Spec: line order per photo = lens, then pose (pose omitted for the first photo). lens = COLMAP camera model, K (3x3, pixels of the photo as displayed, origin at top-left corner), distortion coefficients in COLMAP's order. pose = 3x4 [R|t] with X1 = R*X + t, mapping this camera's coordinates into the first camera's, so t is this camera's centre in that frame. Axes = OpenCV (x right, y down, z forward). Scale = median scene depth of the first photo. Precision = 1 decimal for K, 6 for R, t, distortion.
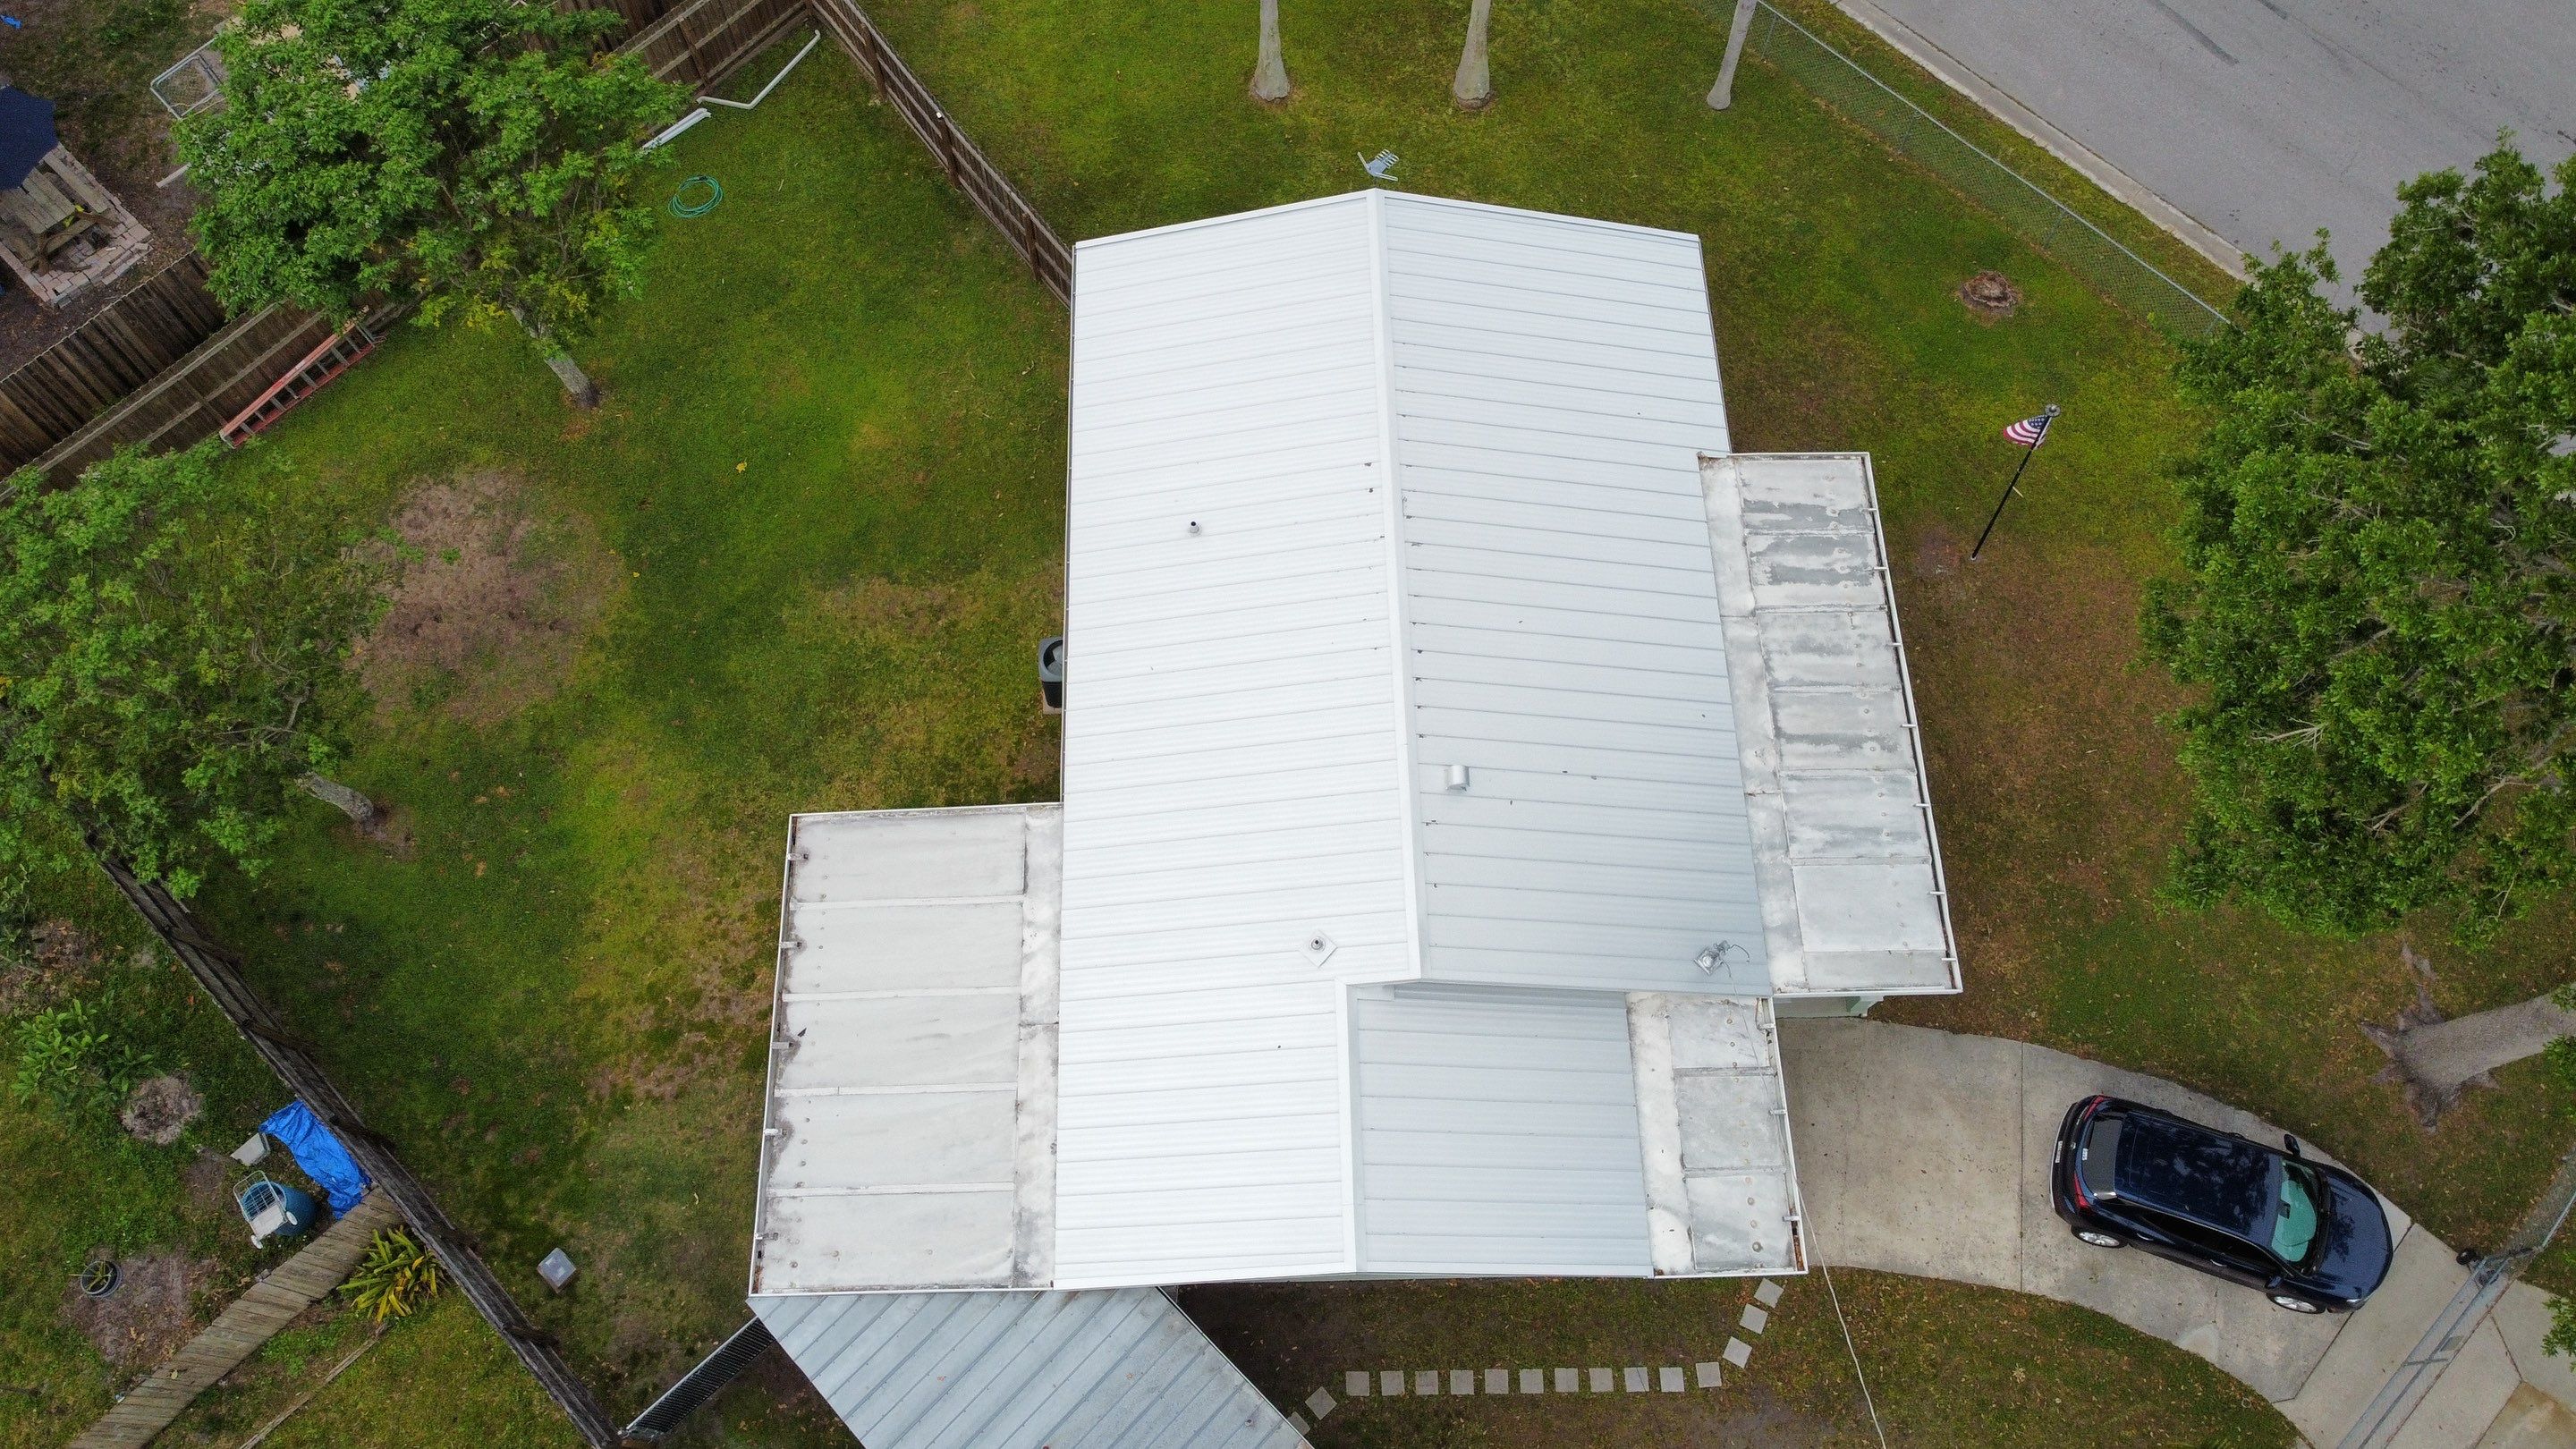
lens RADIAL K [[1956.6, 0, 1255.5], [0, 1956.6, 701.0], [0, 0, 1]] dist [0.015131, -0.027377]
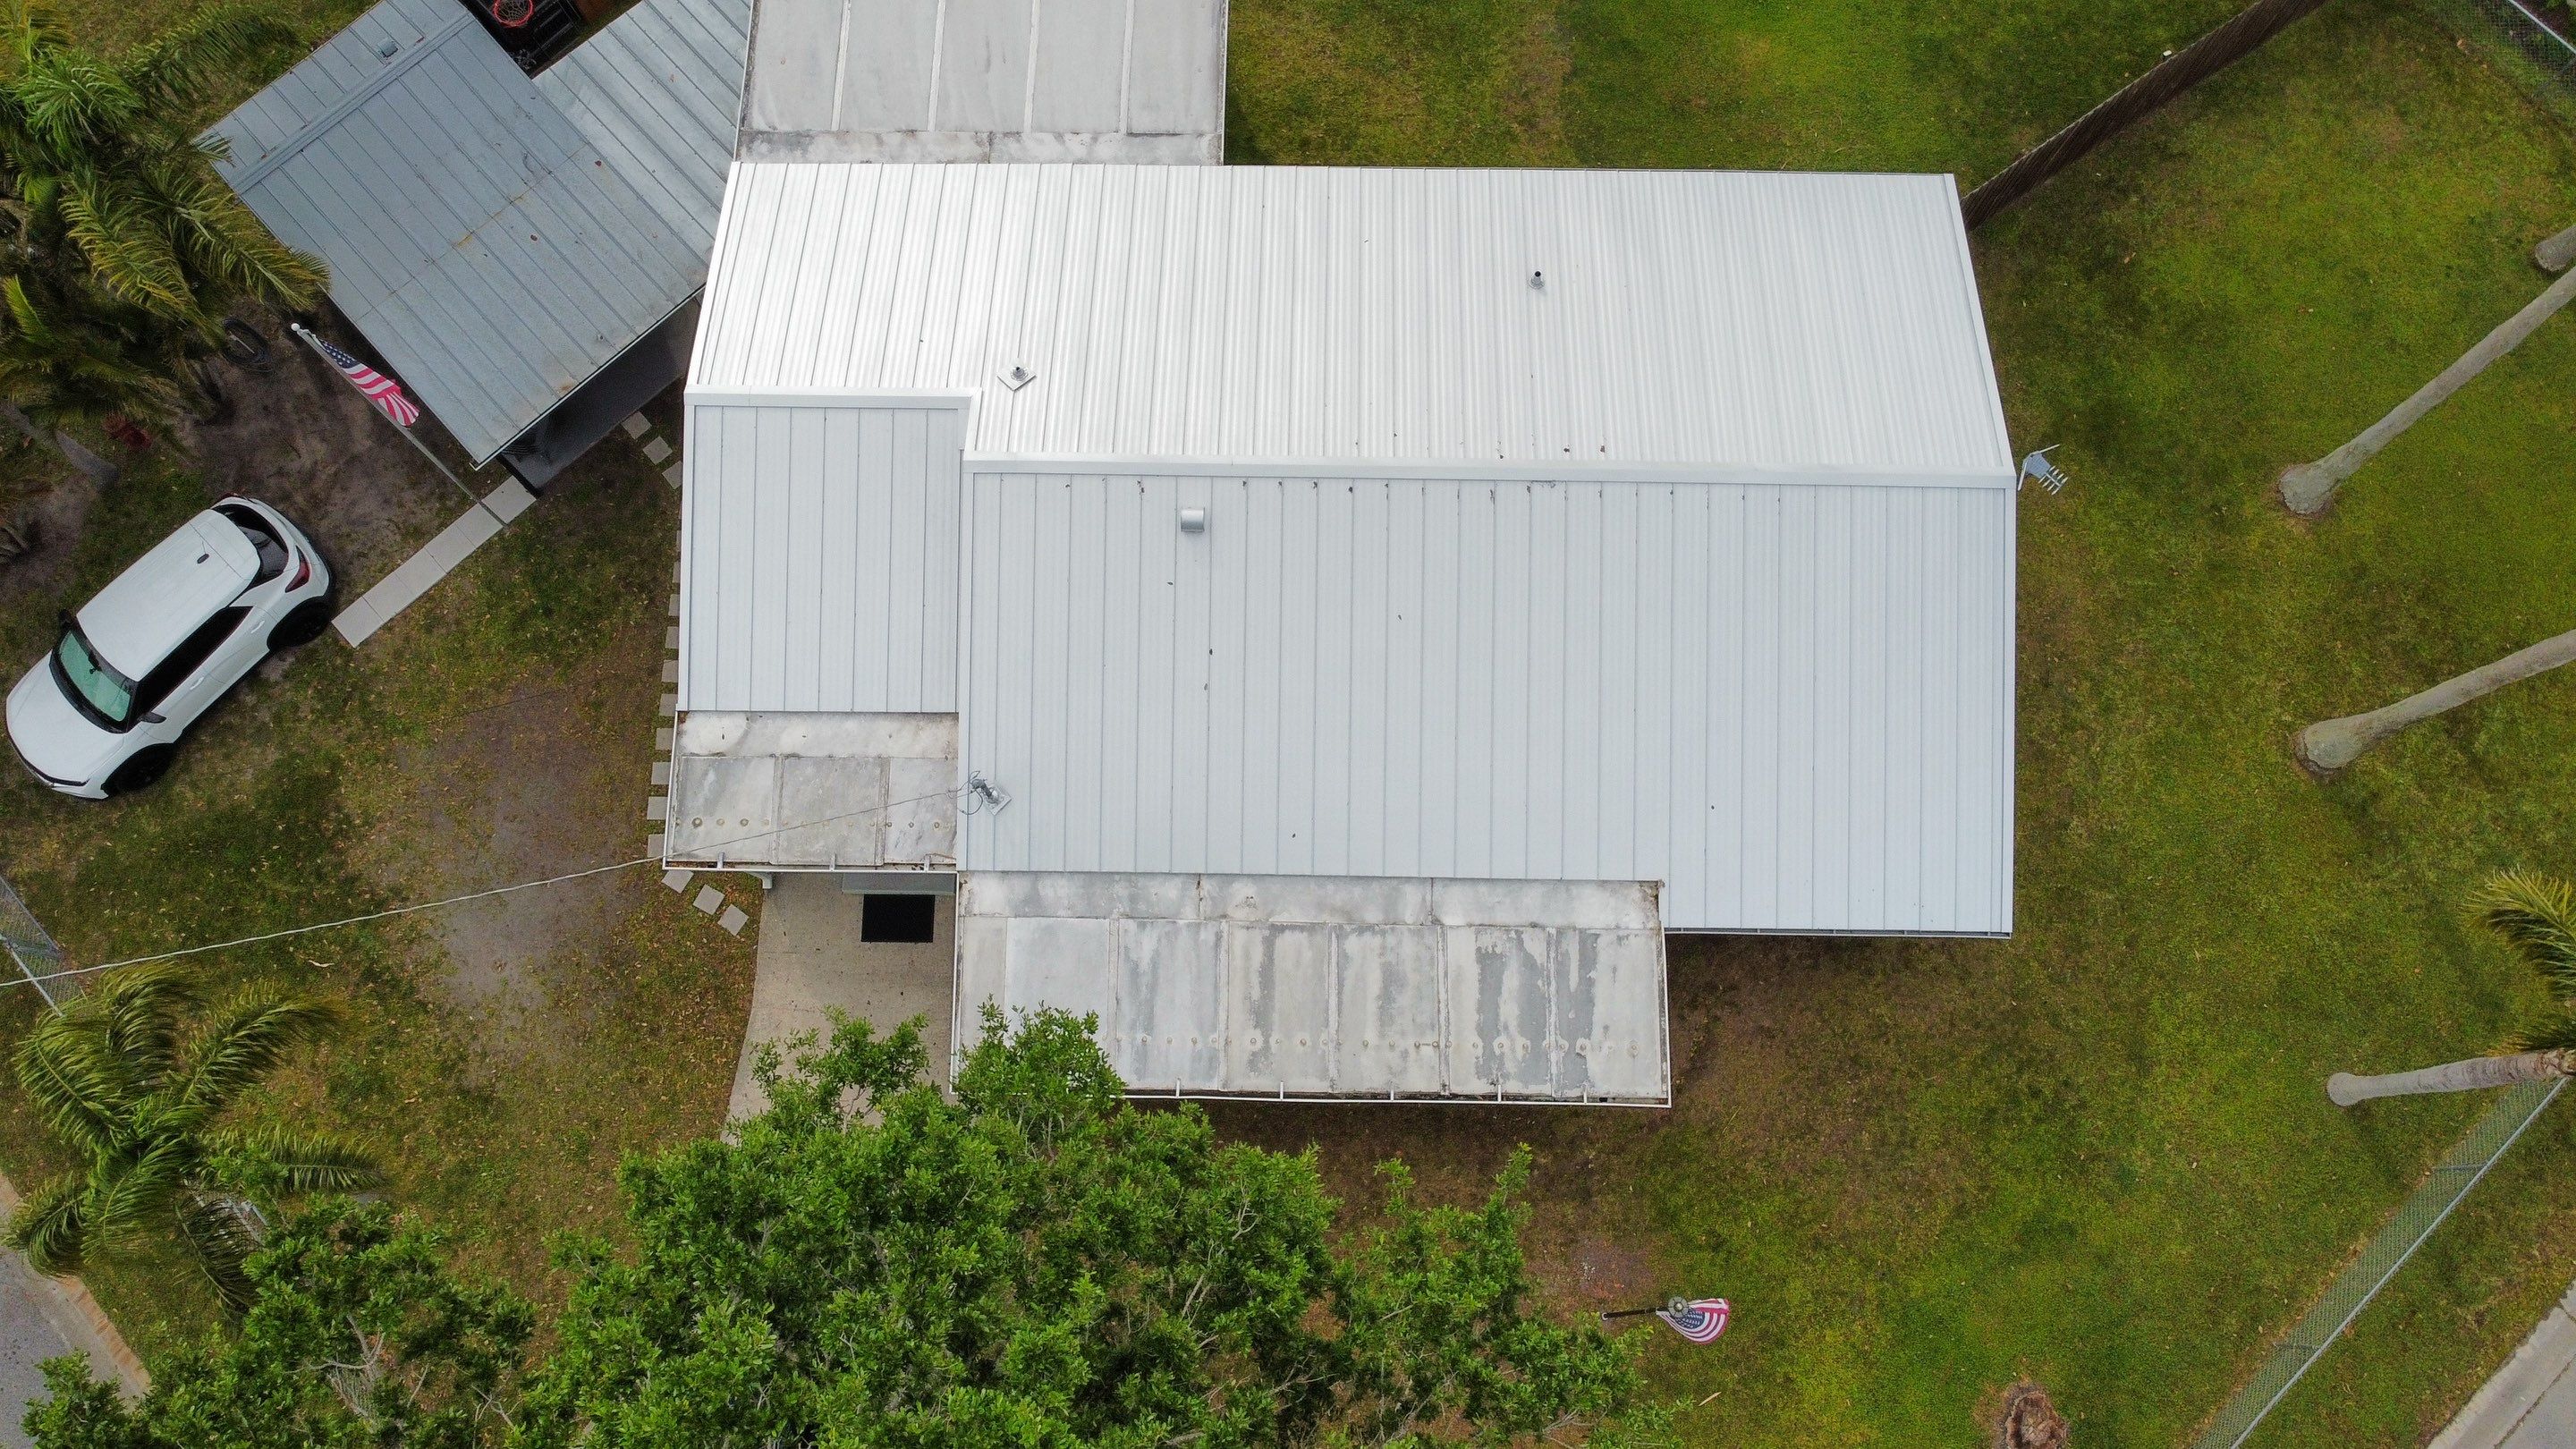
lens RADIAL K [[1956.6, 0, 1247.6], [0, 1956.6, 696.7], [0, 0, 1]] dist [0.015131, -0.027377]
pose [[-0.041284, 0.964479, -0.260913, 0.384826], [-0.906048, 0.073935, 0.416666, -0.324568], [0.421156, 0.253601, 0.870812, 0.236063]]
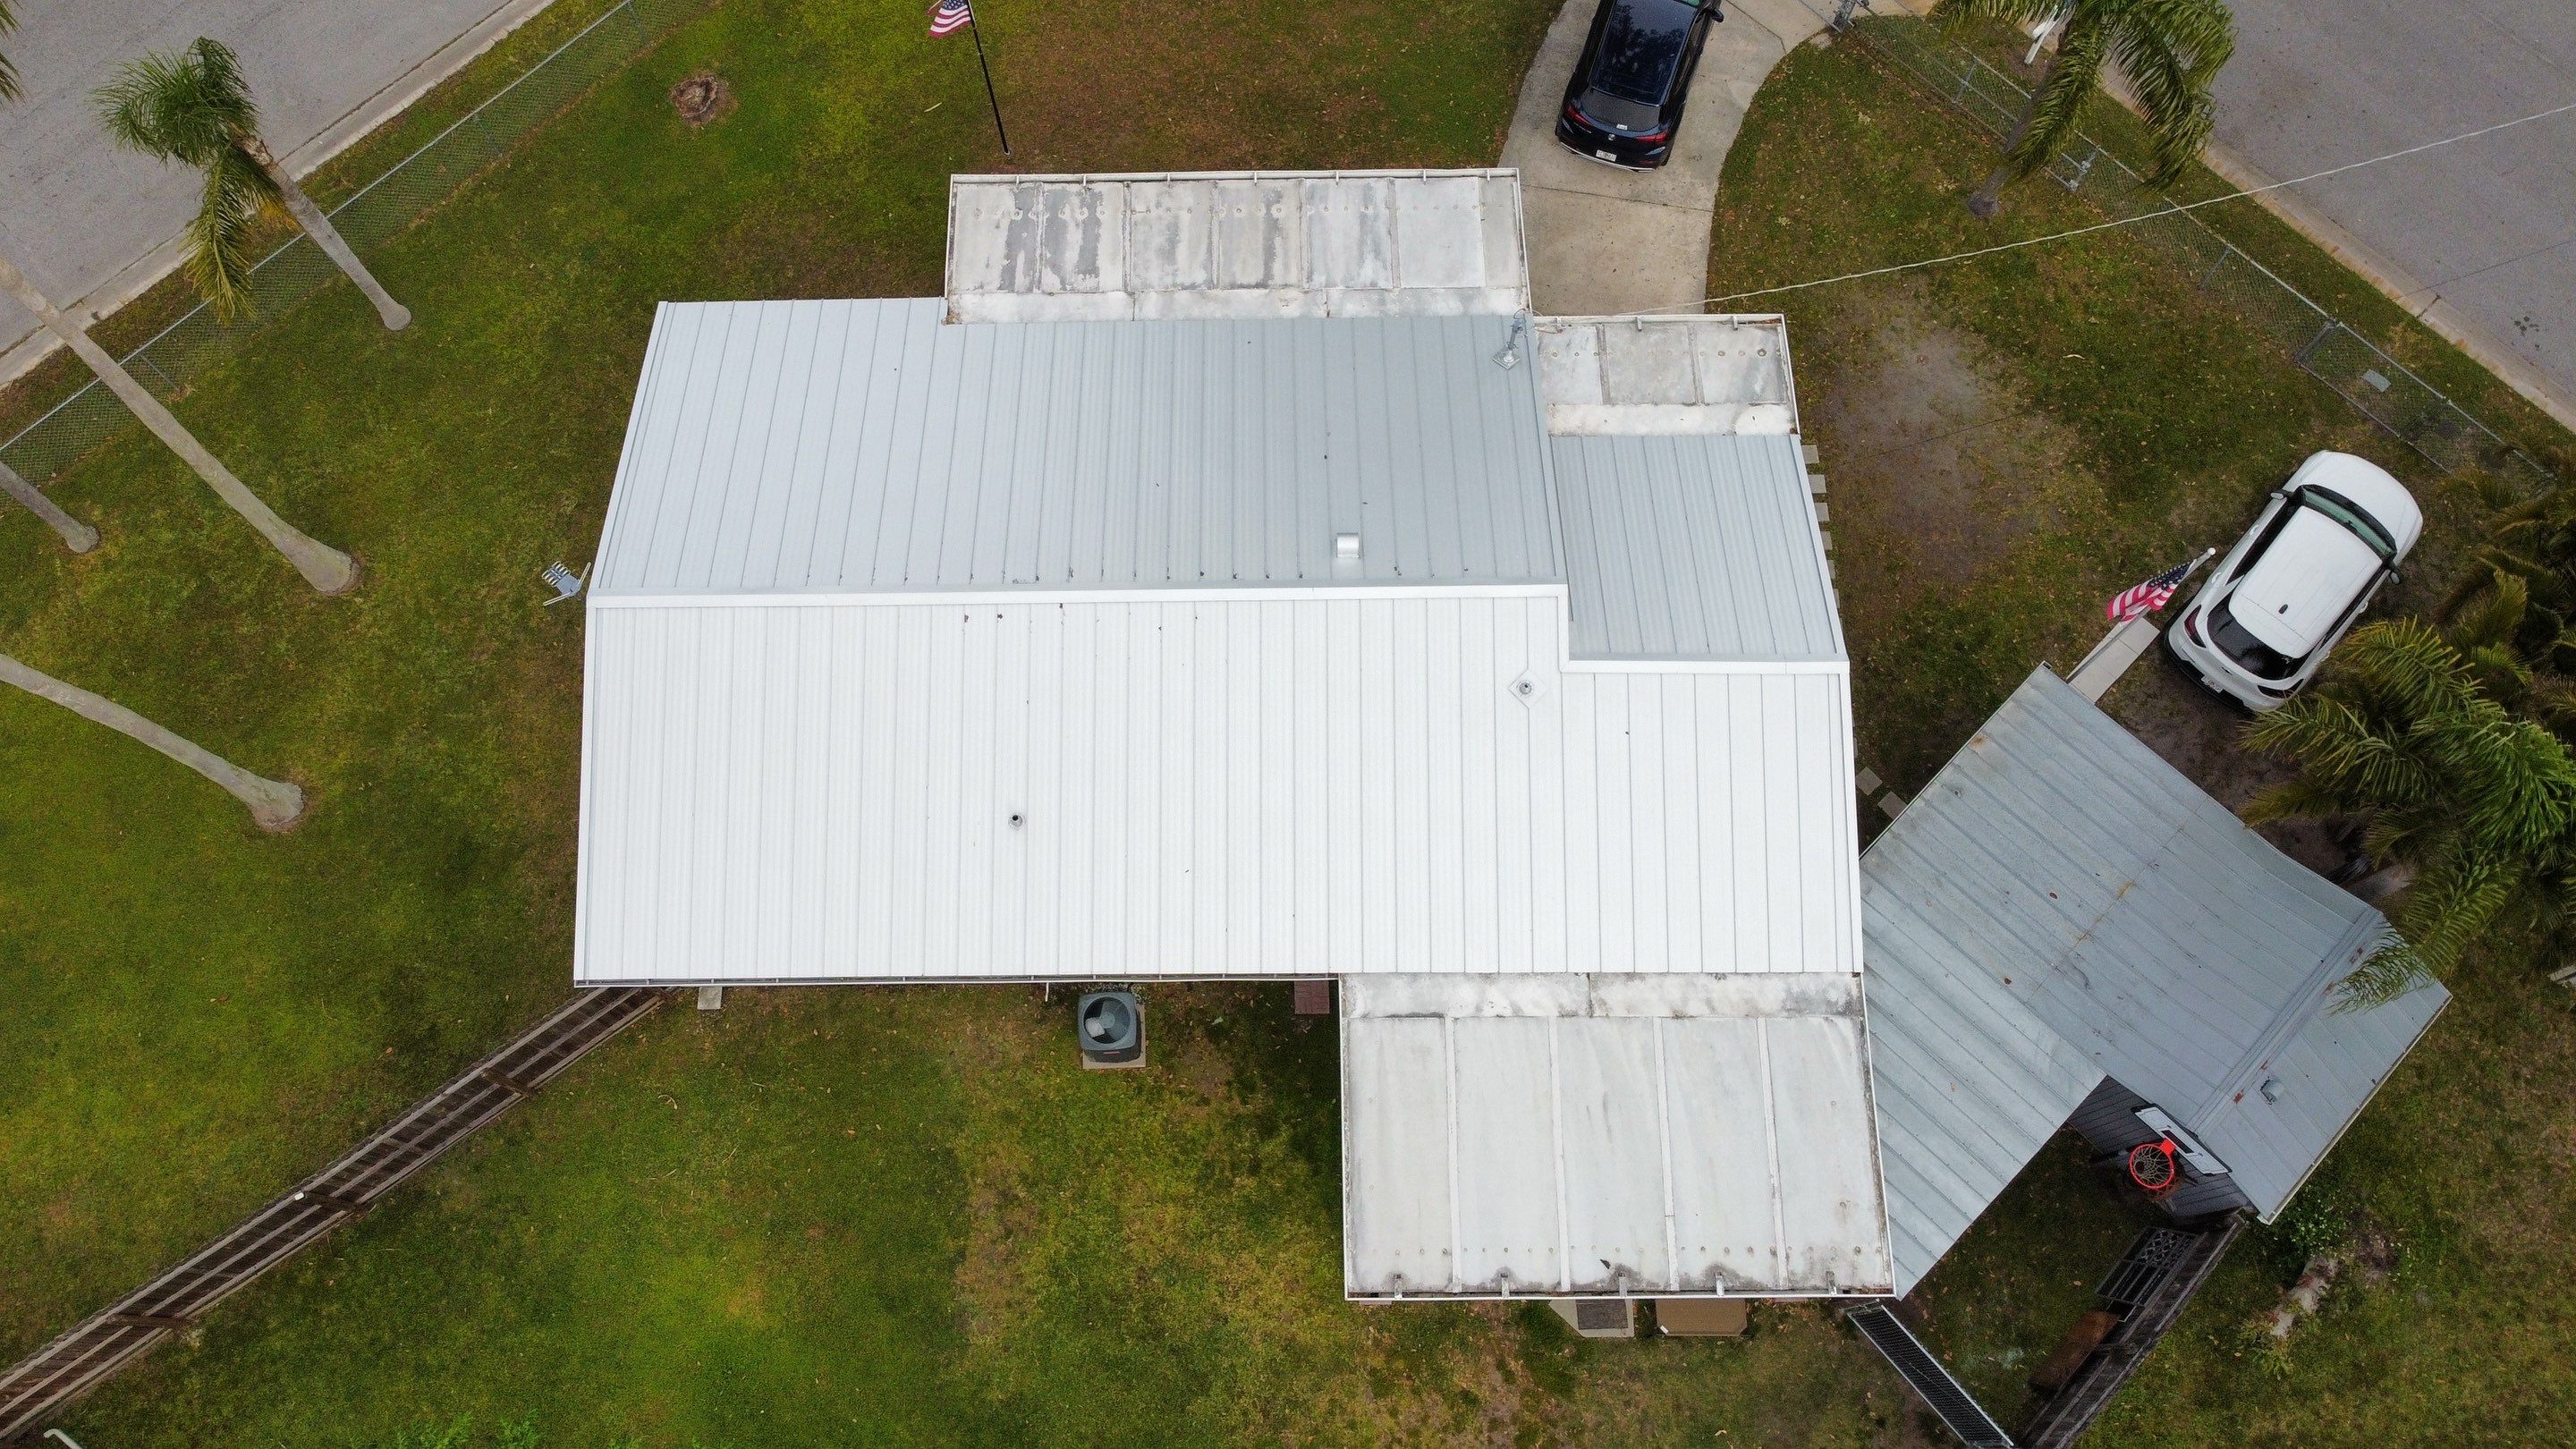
lens RADIAL K [[1956.6, 0, 1258.8], [0, 1956.6, 689.9], [0, 0, 1]] dist [0.015131, -0.027377]
pose [[0.013736, -0.931592, 0.363245, -0.293027], [0.915731, 0.157612, 0.369588, -0.323014], [-0.401557, 0.327558, 0.855253, 0.199177]]
